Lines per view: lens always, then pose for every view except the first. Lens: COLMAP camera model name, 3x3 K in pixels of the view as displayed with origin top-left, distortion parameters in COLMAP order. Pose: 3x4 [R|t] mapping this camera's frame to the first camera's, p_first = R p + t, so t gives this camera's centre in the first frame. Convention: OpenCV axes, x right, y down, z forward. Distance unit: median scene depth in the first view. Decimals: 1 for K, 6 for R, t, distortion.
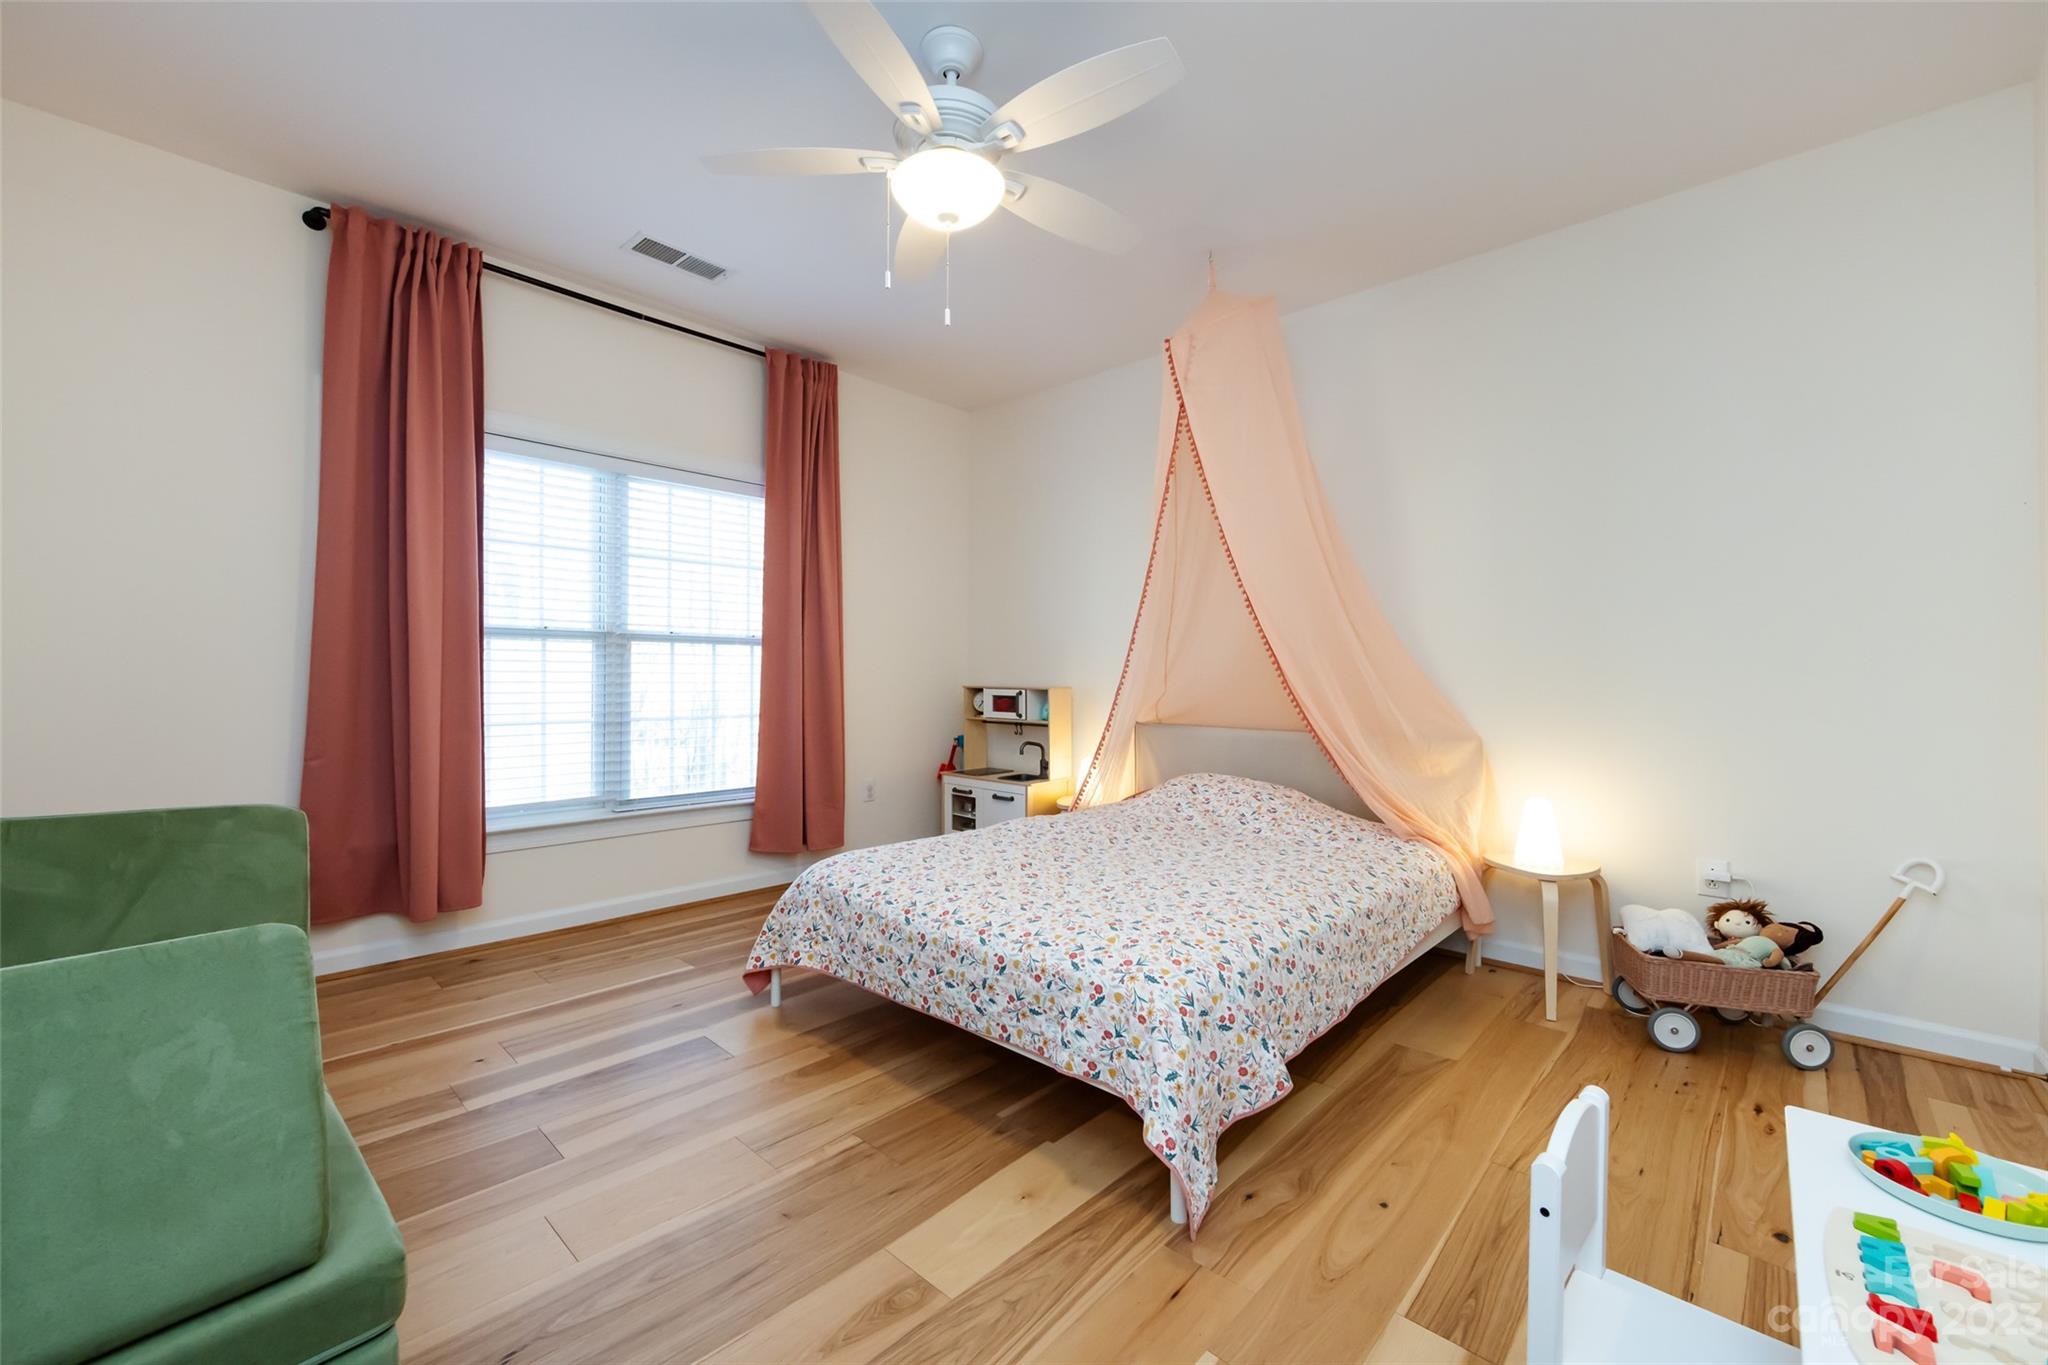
lens RADIAL K [[811.6, 0, 1025.3], [0, 811.6, 687.2], [0, 0, 1]] dist [-0.005128, -0.000095]
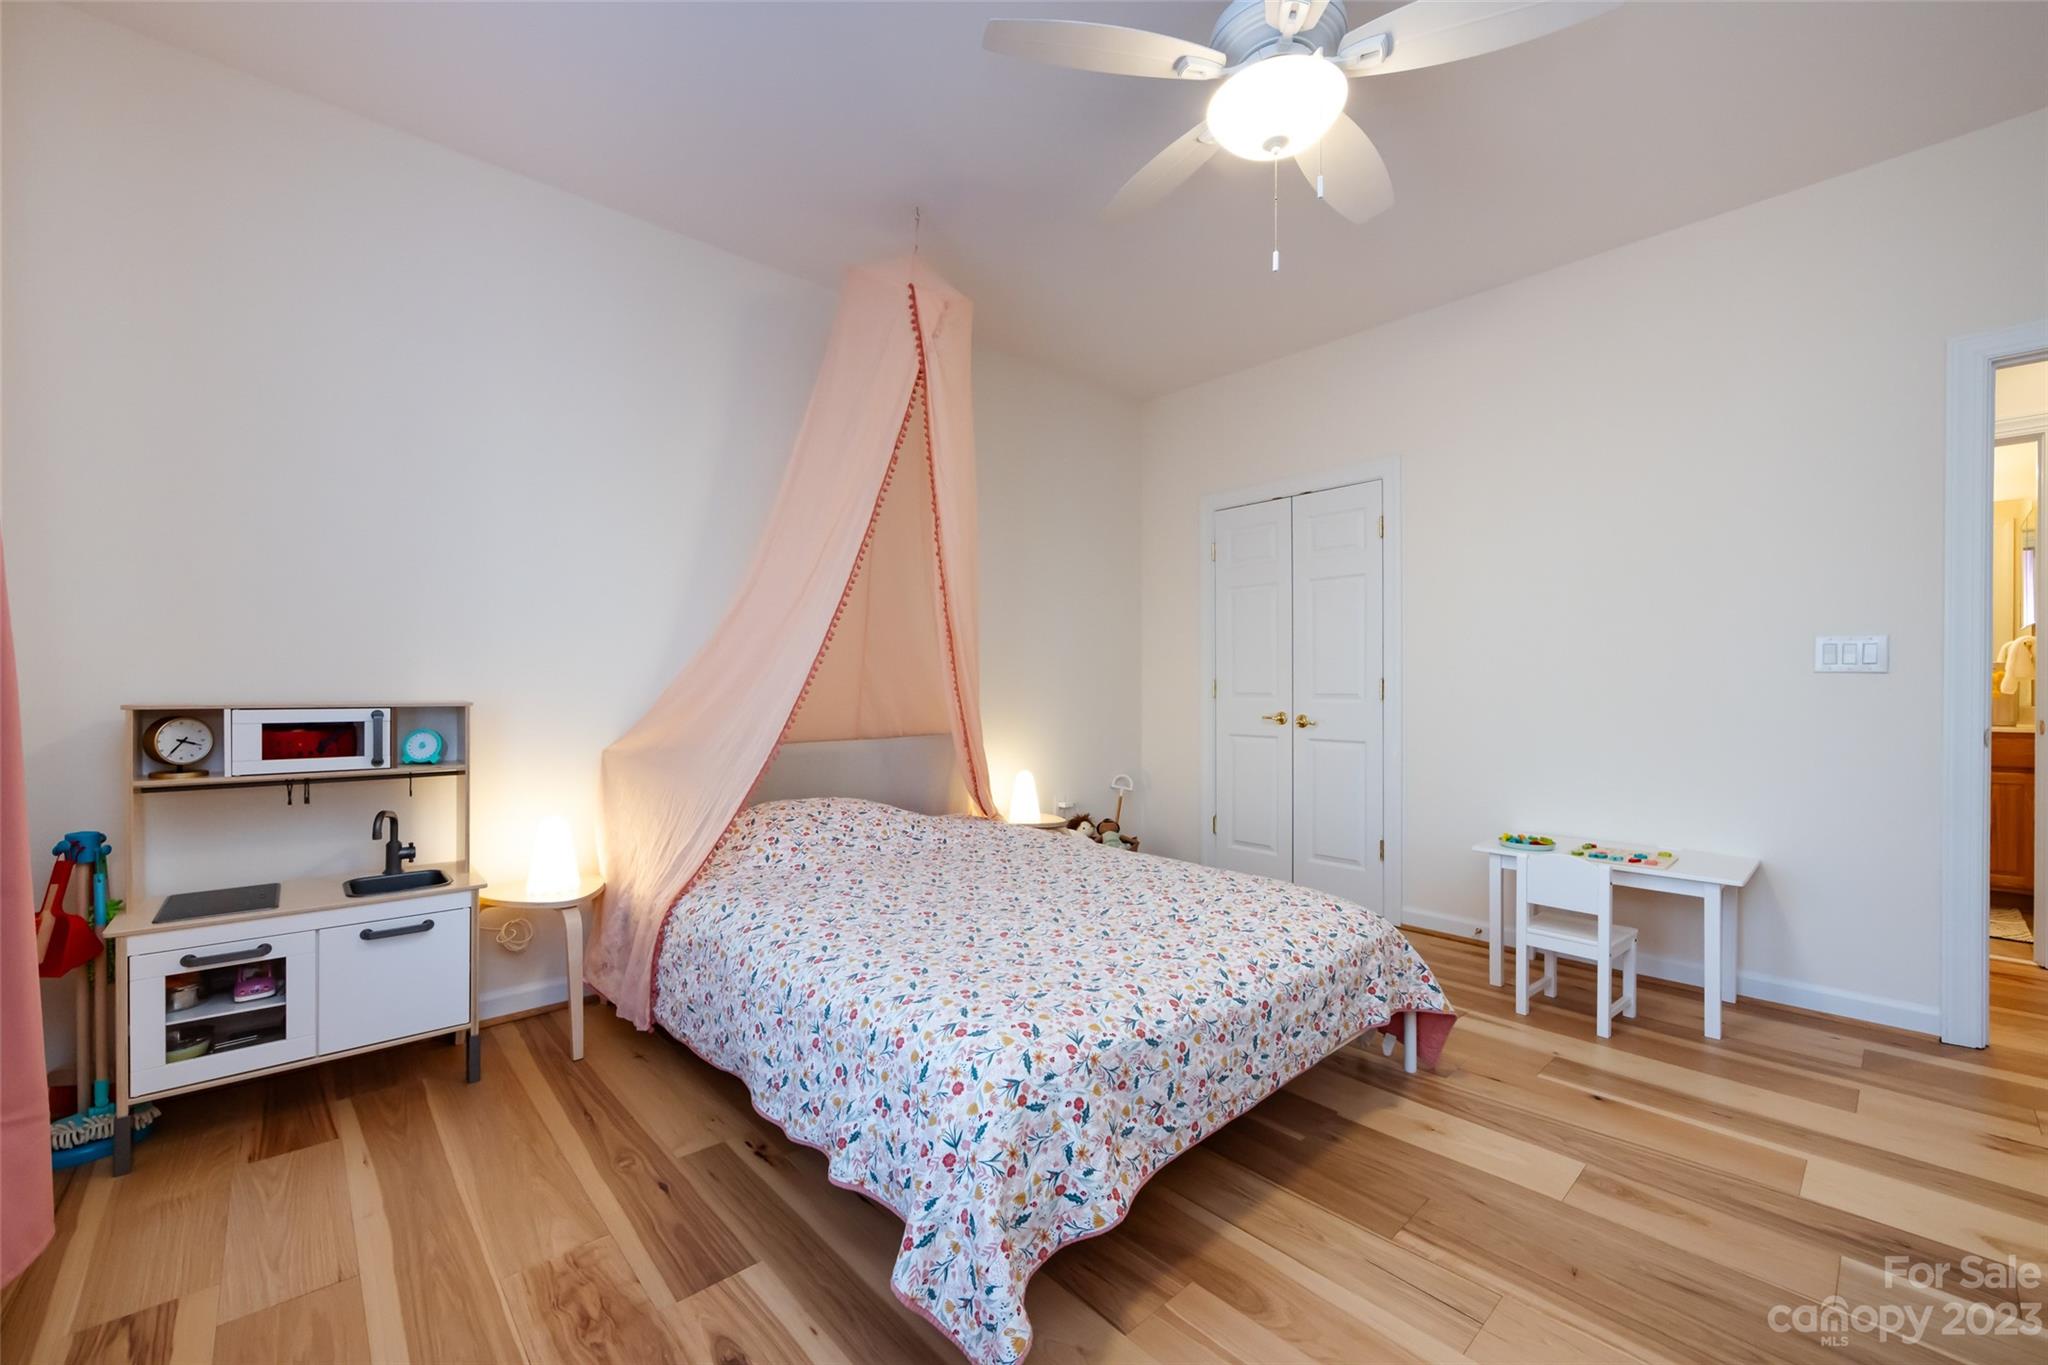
lens RADIAL K [[811.6, 0, 1025.3], [0, 811.6, 687.2], [0, 0, 1]] dist [-0.005128, -0.000095]
pose [[0.090910, -0.012190, 0.995784, -0.854273], [0.009472, 0.999890, 0.011375, -0.021620], [-0.995814, 0.008398, 0.091016, 1.037312]]
